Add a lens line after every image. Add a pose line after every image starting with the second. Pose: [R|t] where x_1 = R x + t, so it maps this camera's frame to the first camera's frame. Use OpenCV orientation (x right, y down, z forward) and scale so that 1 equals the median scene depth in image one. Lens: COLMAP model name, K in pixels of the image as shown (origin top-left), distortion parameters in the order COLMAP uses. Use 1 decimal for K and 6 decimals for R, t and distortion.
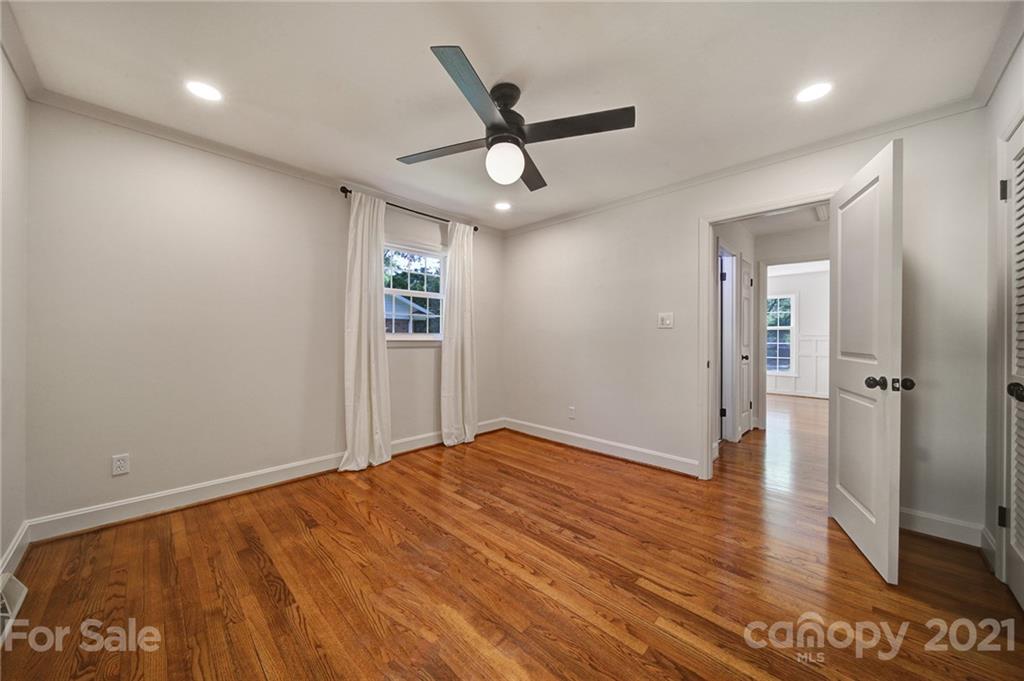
lens RADIAL K [[359.0, 0, 512.7], [0, 359.0, 339.0], [0, 0, 1]] dist [0.001772, -0.000624]
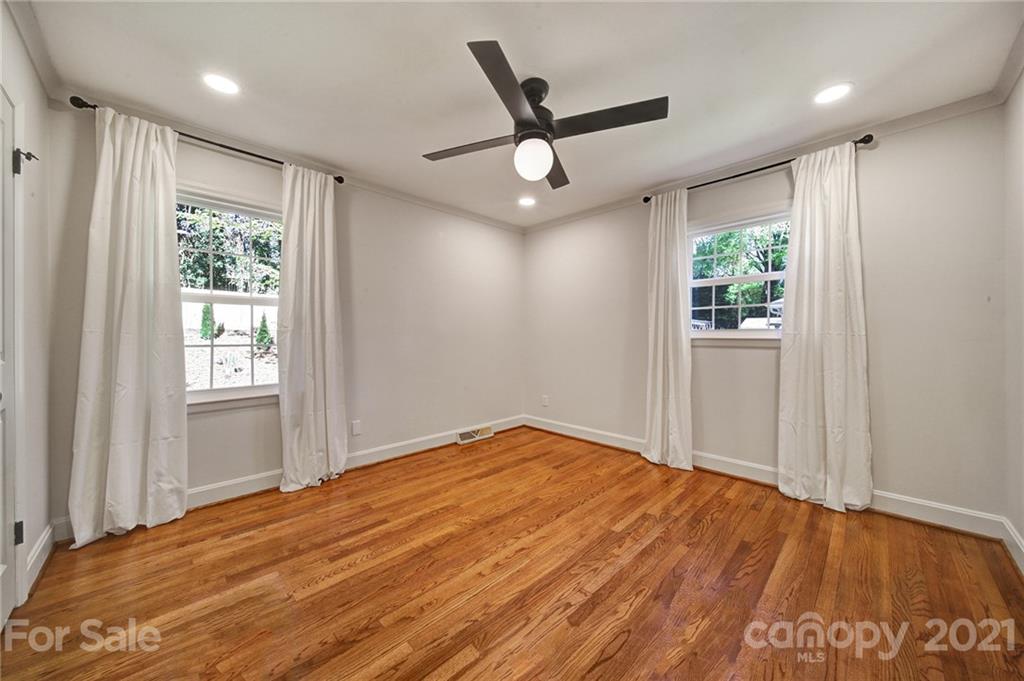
lens RADIAL K [[359.0, 0, 513.5], [0, 359.0, 338.7], [0, 0, 1]] dist [0.001772, -0.000624]
pose [[-0.021205, 0.002137, -0.999773, 0.752353], [-0.000704, 0.999997, 0.002152, 0.003669], [0.999775, 0.000750, -0.021203, 0.741167]]
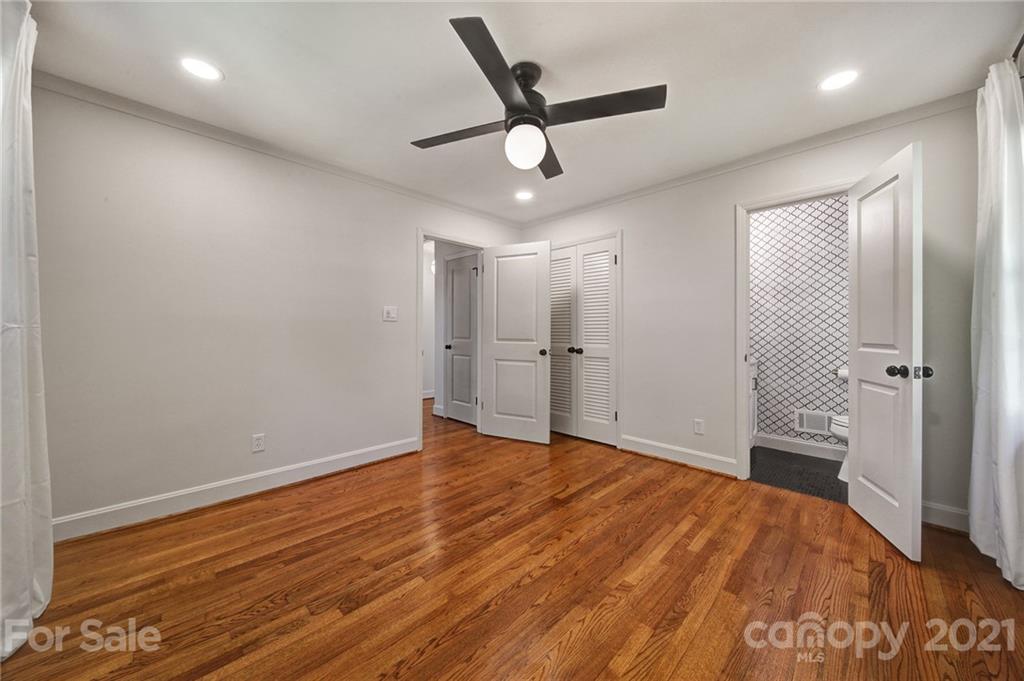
lens RADIAL K [[359.0, 0, 513.8], [0, 359.0, 333.3], [0, 0, 1]] dist [0.001772, -0.000624]
pose [[0.013003, -0.008267, 0.999881, -0.743826], [0.000602, 0.999966, 0.008259, -0.004822], [-0.999915, 0.000495, 0.013008, 0.781705]]
